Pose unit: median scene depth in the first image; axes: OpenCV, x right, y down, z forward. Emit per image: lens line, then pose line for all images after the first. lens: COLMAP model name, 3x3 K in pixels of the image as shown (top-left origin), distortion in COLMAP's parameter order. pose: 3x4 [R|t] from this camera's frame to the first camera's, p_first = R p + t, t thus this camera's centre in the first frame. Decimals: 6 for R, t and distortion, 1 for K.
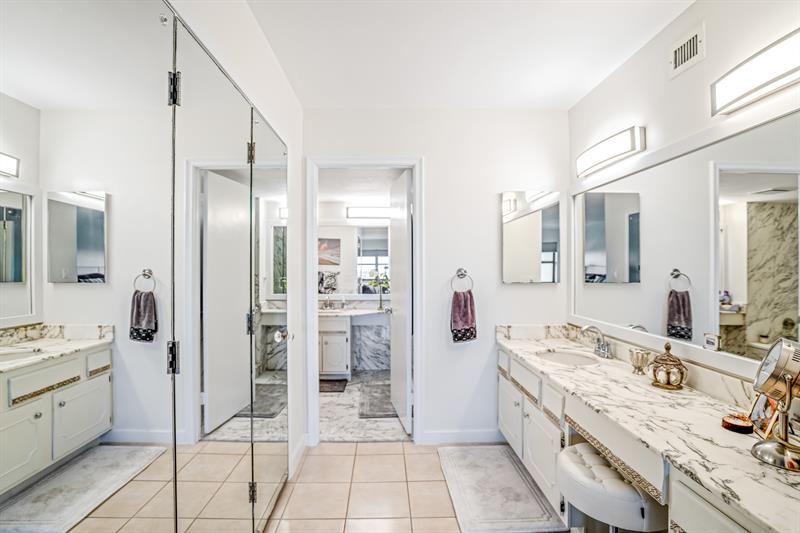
lens RADIAL K [[377.5, 0, 400.0], [0, 377.5, 266.5], [0, 0, 1]] dist [-0.032641, 0.000183]
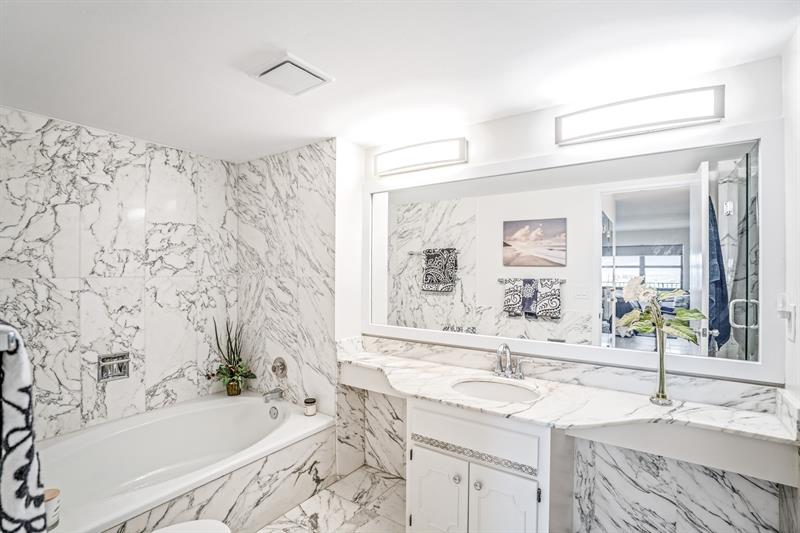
lens RADIAL K [[377.5, 0, 400.0], [0, 377.5, 266.5], [0, 0, 1]] dist [-0.032641, 0.000183]
pose [[0.803485, 0.000018, -0.595325, -0.034804], [-0.004151, 0.999976, -0.005572, -0.000072], [0.595310, 0.006949, 0.803466, 0.500055]]
